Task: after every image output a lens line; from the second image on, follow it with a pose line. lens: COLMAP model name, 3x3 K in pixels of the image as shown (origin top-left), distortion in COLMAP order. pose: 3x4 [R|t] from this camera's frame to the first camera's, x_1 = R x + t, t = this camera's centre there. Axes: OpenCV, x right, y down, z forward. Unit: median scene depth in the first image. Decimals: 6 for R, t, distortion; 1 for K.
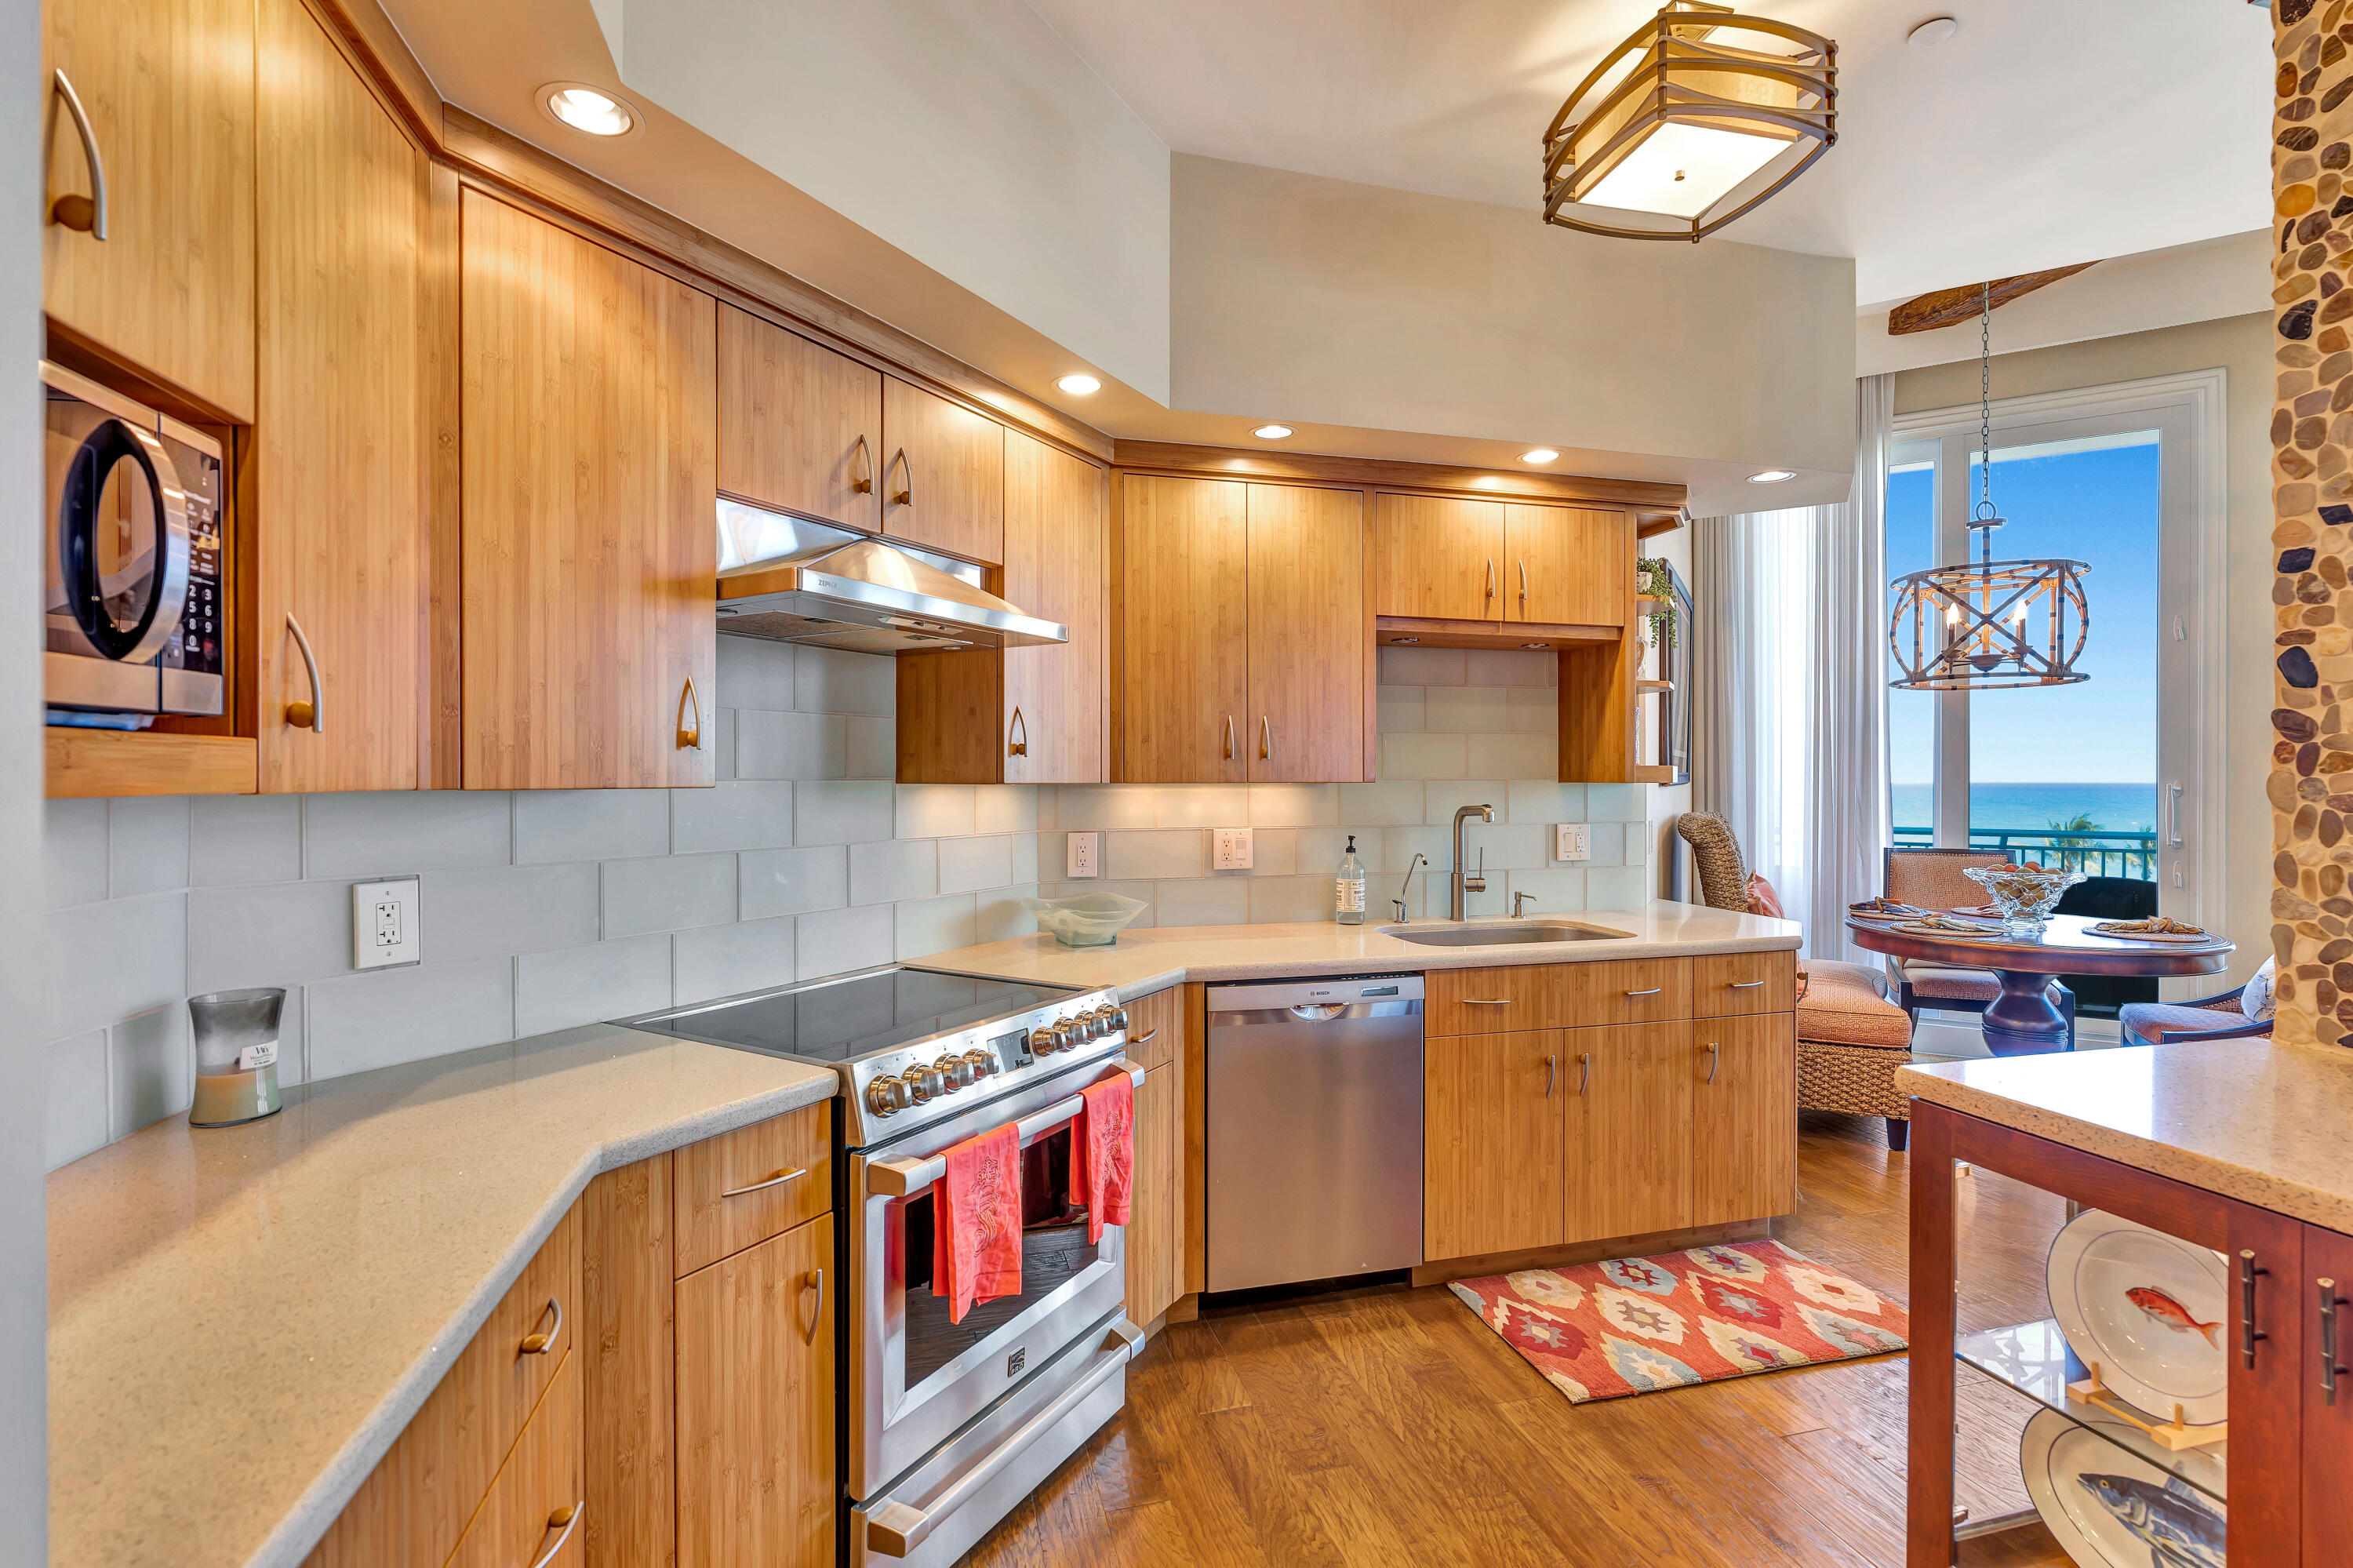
lens RADIAL K [[1057.1, 0, 1170.3], [0, 1057.1, 782.6], [0, 0, 1]] dist [-0.002985, 0.001592]
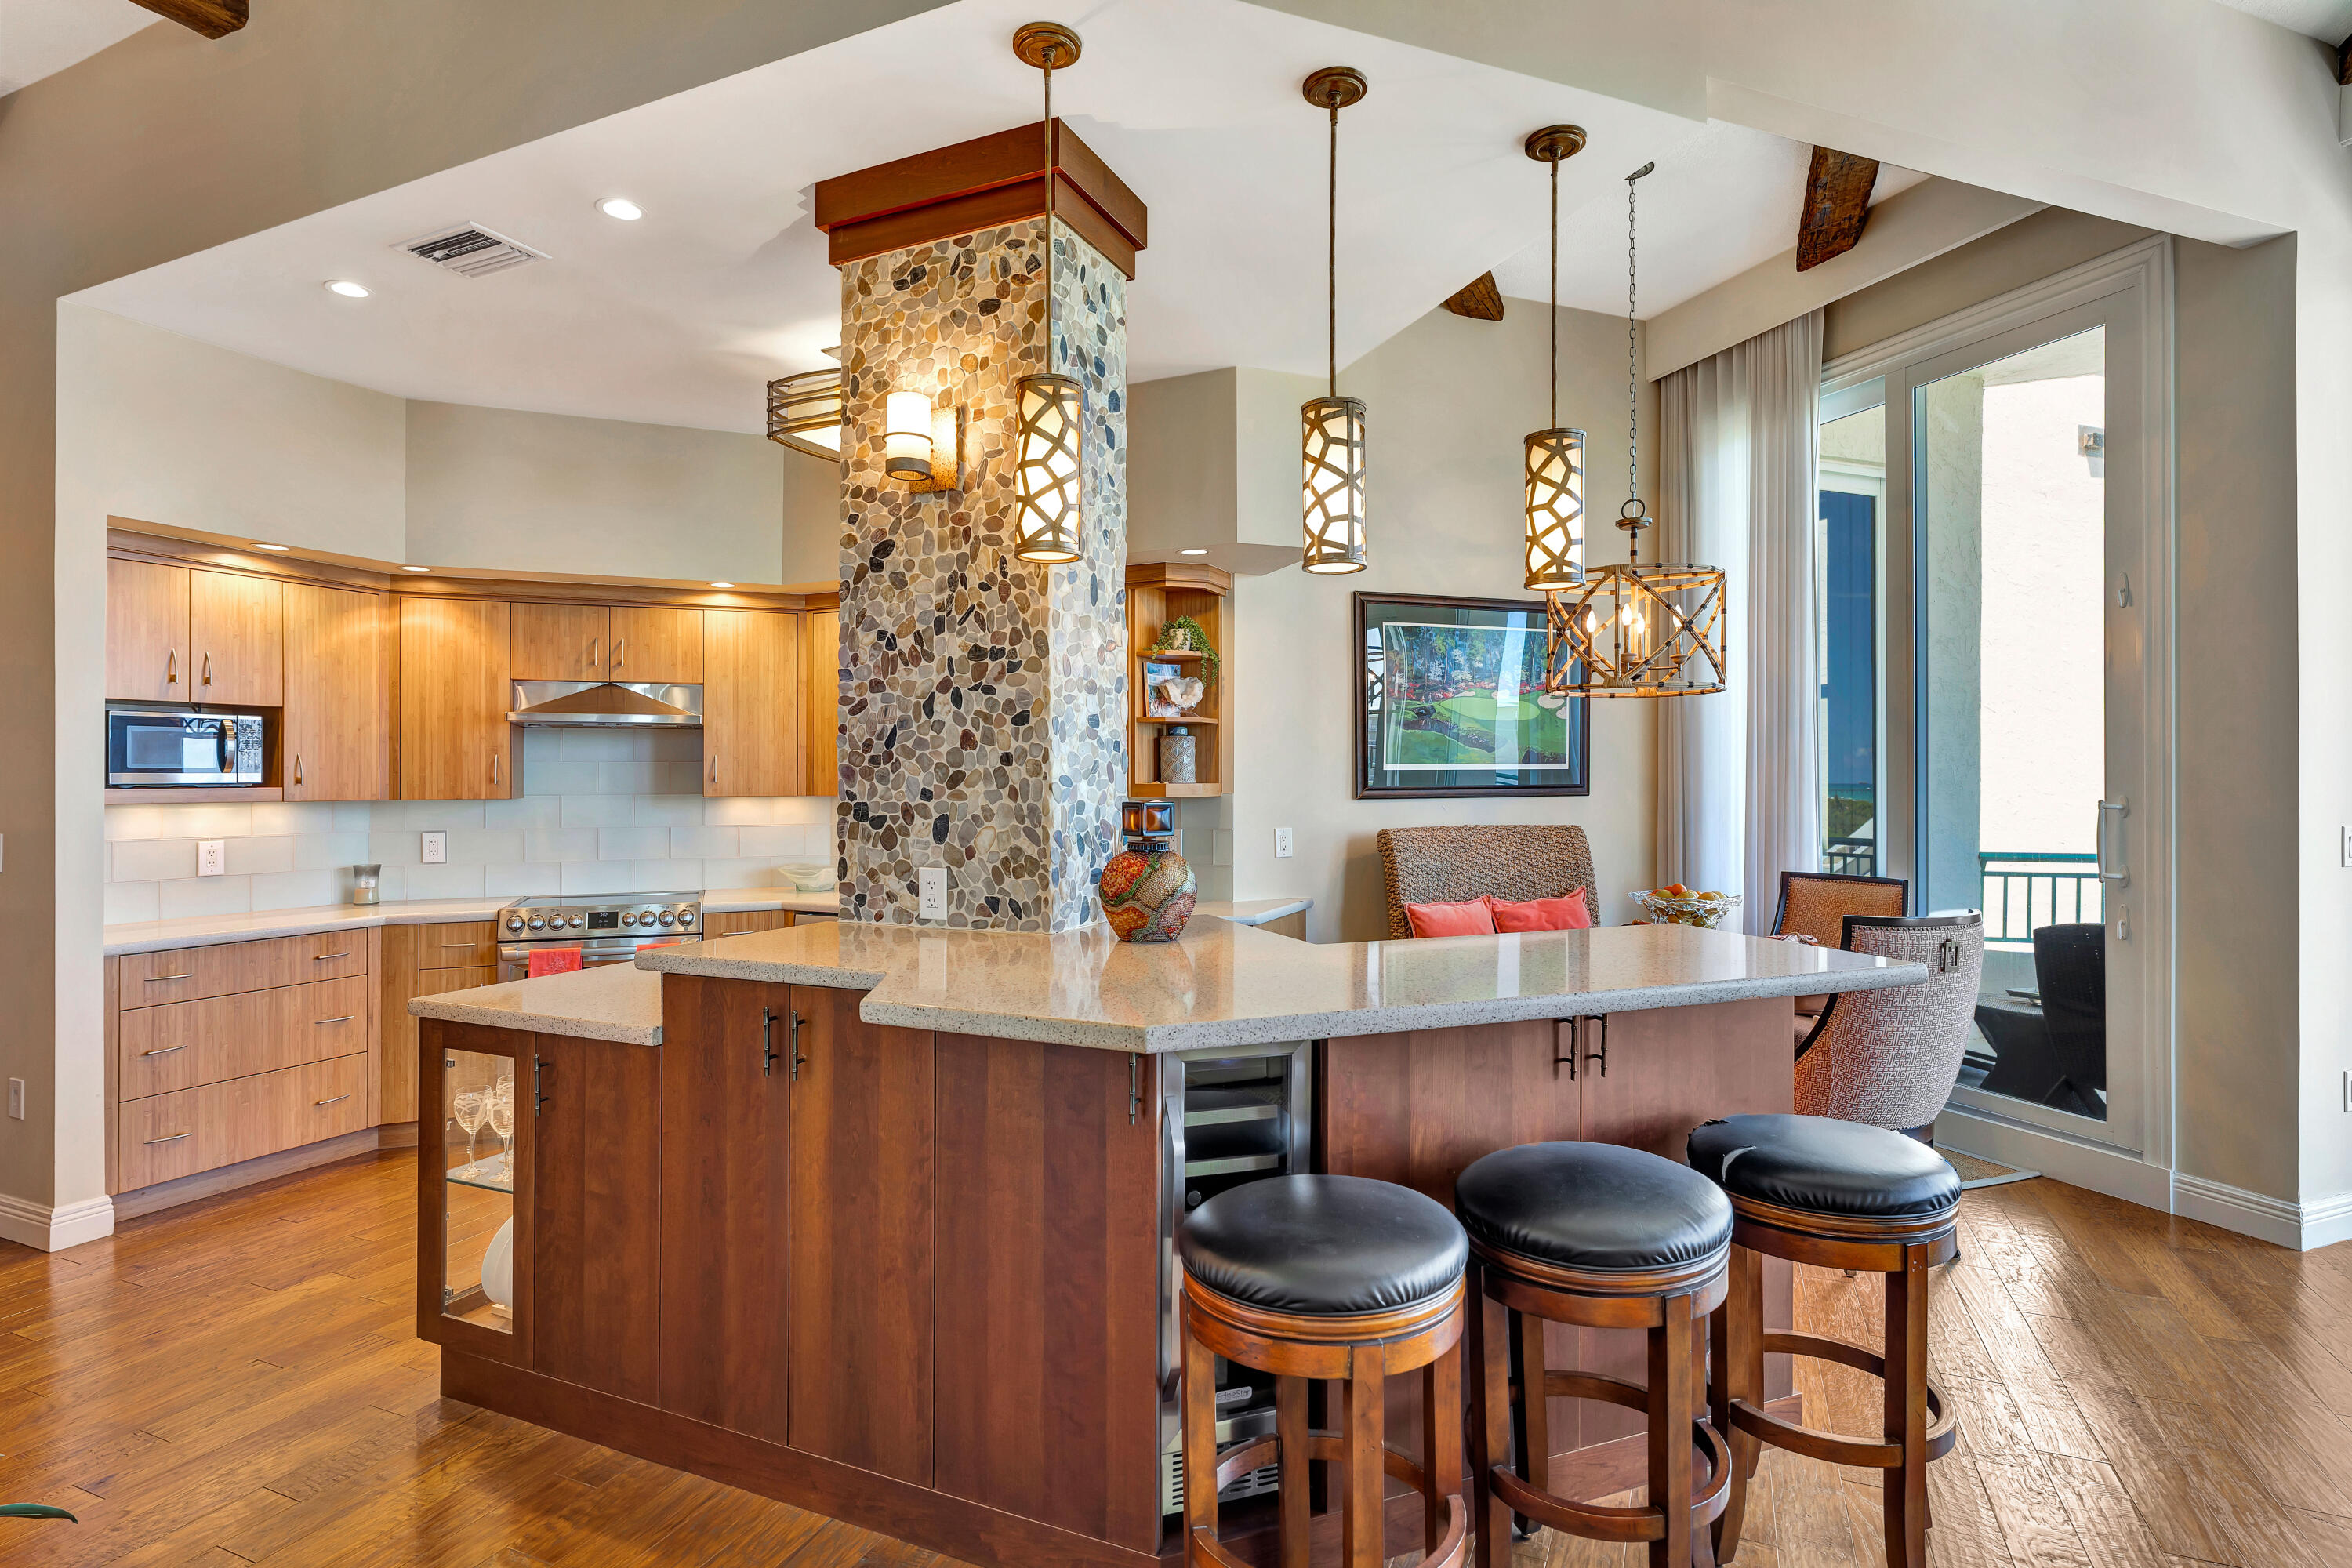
lens RADIAL K [[1184.8, 0, 1173.3], [0, 1184.8, 772.1], [0, 0, 1]] dist [-0.004348, 0.000623]
pose [[0.780048, -0.006513, -0.625686, 1.566859], [0.000730, 0.999955, -0.009499, -0.017204], [0.625719, 0.006953, 0.780017, -0.099581]]
